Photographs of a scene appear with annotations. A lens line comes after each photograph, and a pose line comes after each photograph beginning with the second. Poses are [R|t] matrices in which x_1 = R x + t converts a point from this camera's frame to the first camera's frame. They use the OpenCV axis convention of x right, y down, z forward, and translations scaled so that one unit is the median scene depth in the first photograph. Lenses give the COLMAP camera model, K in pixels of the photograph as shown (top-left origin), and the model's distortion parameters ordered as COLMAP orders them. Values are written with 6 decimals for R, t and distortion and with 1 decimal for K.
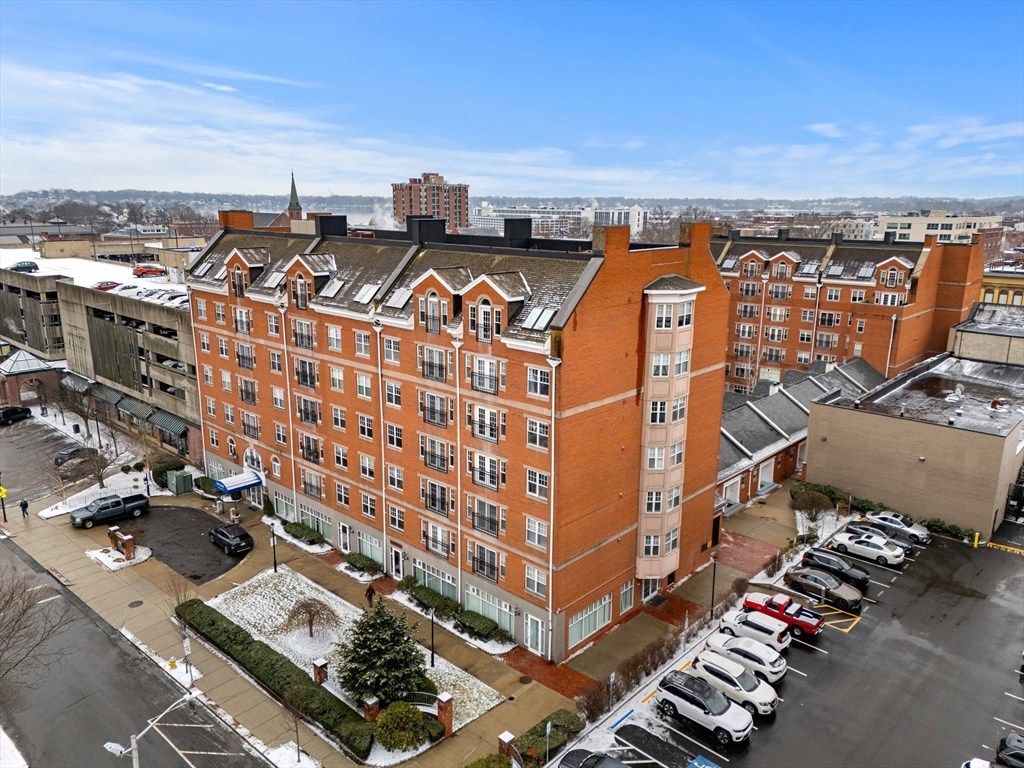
lens RADIAL K [[744.3, 0, 512.4], [0, 744.3, 388.8], [0, 0, 1]] dist [0.058304, -0.018619]
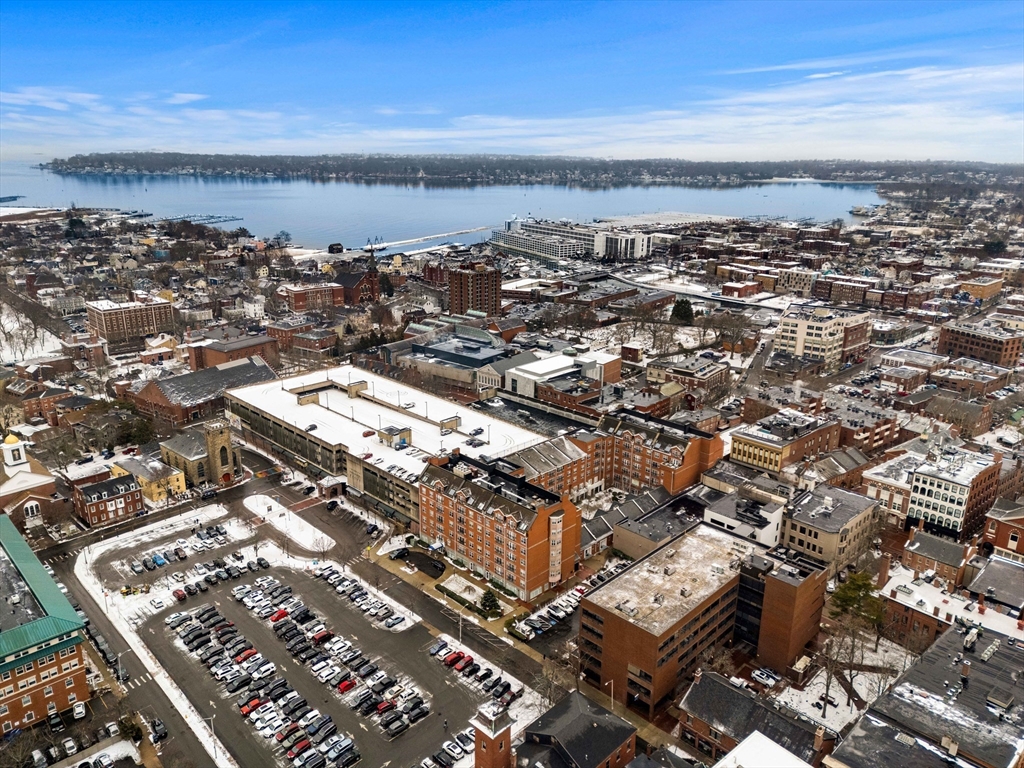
lens RADIAL K [[744.3, 0, 510.1], [0, 744.3, 376.8], [0, 0, 1]] dist [0.058304, -0.018619]
pose [[0.999153, 0.015175, -0.038259, 0.090682], [-0.013255, 0.998663, 0.049967, -0.976359], [0.038966, -0.049418, 0.998018, -2.764901]]
